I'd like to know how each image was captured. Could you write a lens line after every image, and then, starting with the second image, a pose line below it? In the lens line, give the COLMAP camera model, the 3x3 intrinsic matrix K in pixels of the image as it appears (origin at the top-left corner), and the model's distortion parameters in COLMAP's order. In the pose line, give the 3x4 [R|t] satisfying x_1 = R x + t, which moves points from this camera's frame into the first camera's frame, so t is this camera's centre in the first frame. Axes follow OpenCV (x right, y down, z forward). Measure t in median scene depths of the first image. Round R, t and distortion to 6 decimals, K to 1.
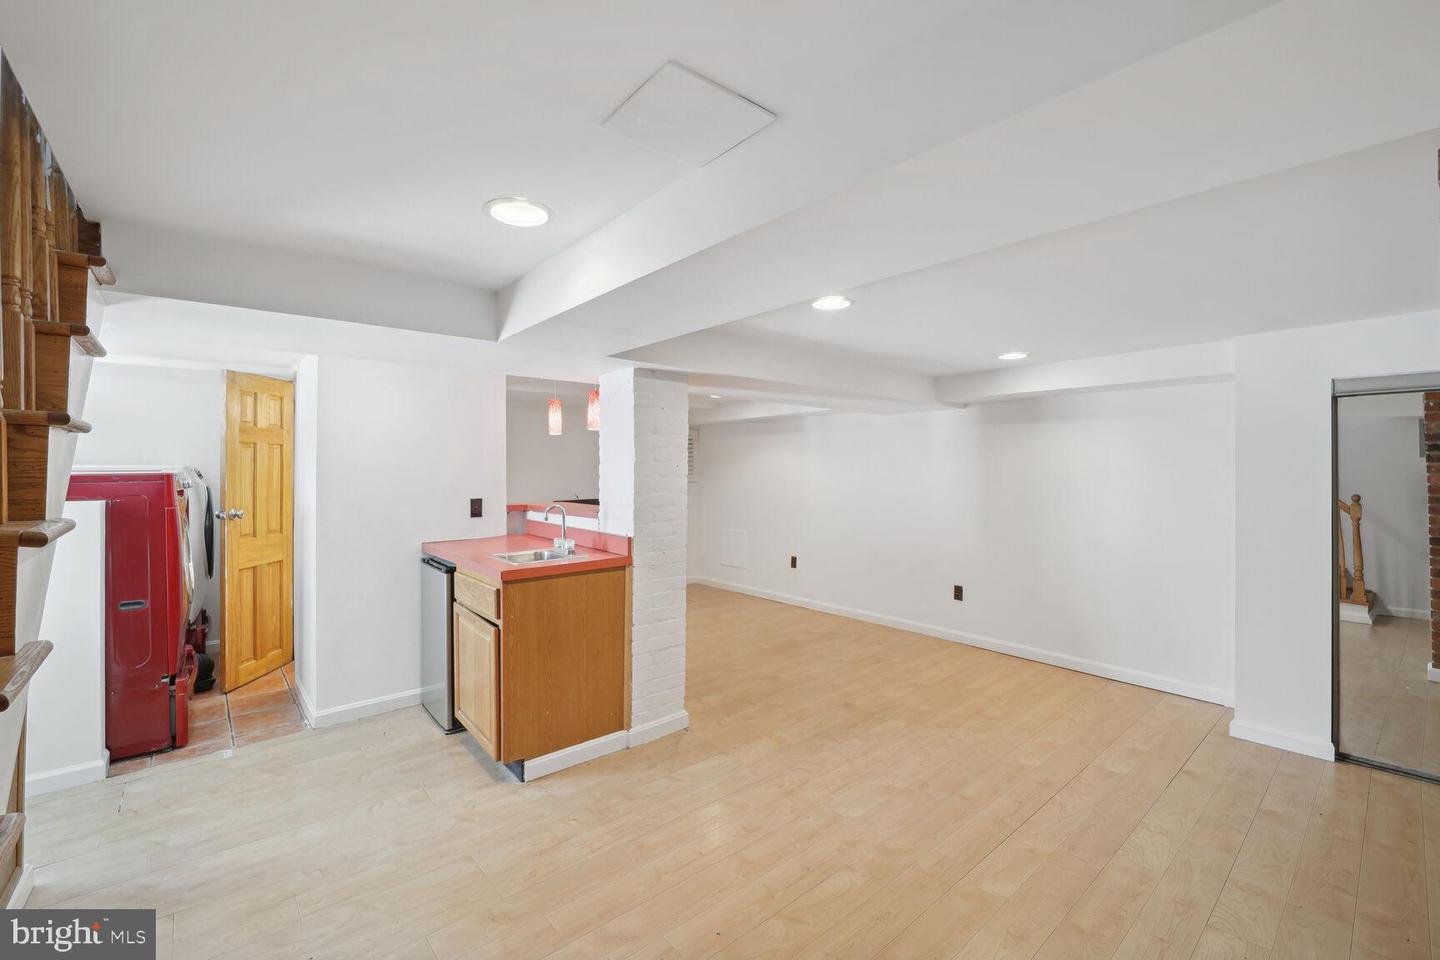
lens RADIAL K [[609.7, 0, 722.8], [0, 609.7, 473.6], [0, 0, 1]] dist [-0.002419, -0.000294]
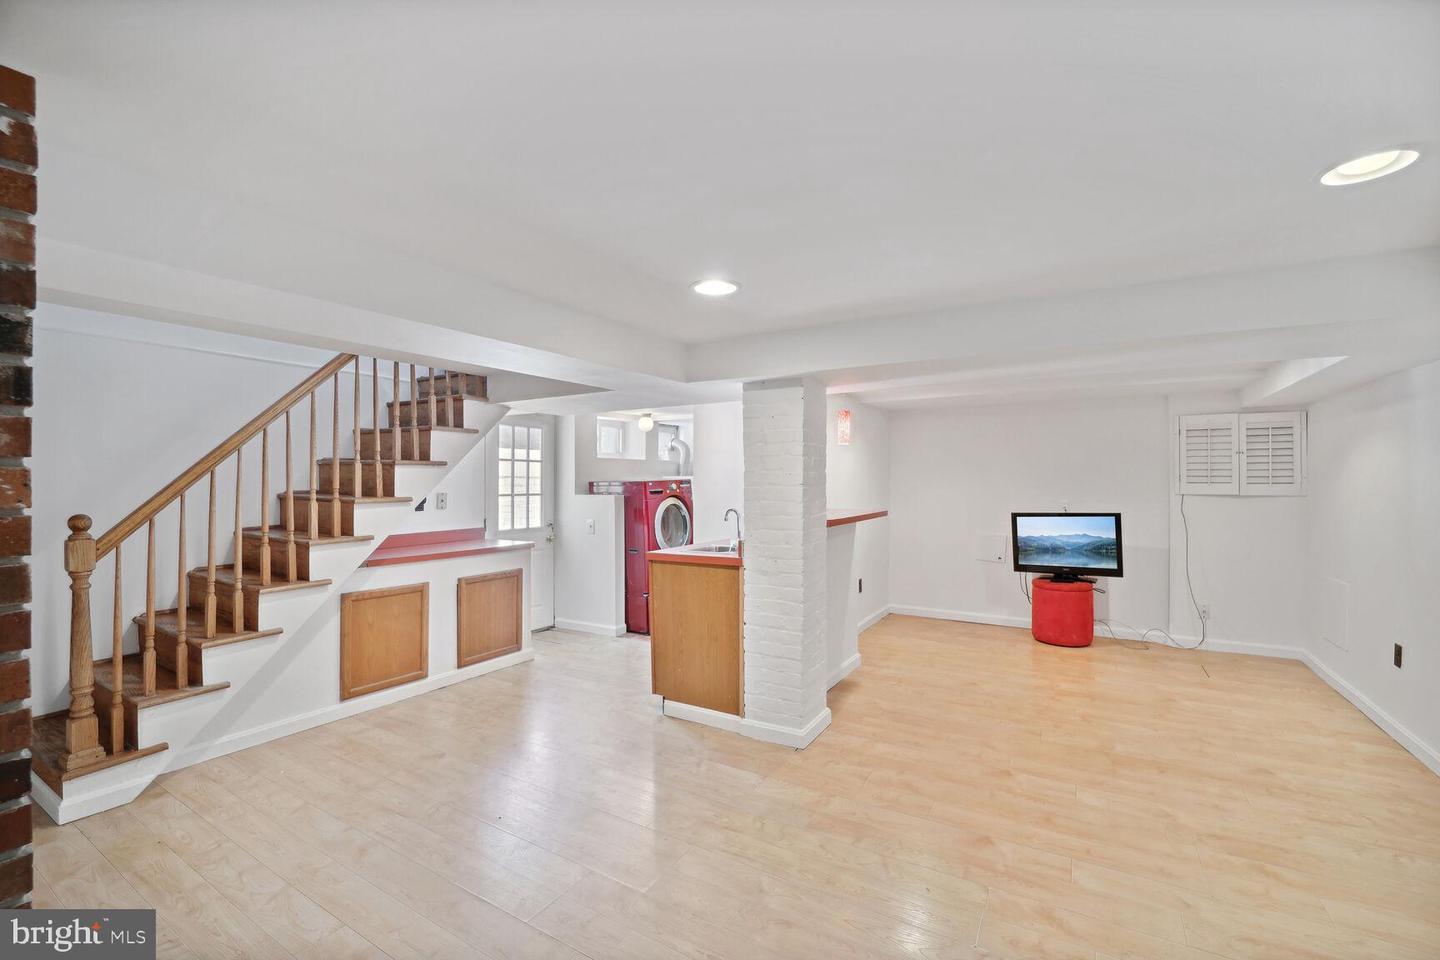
lens RADIAL K [[602.3, 0, 707.1], [0, 602.3, 485.1], [0, 0, 1]] dist [-0.020609, -0.000339]
pose [[0.302302, 0.009402, -0.953166, 0.839000], [-0.000771, 0.999953, 0.009619, -0.004374], [0.953212, -0.002173, 0.302295, 0.617673]]
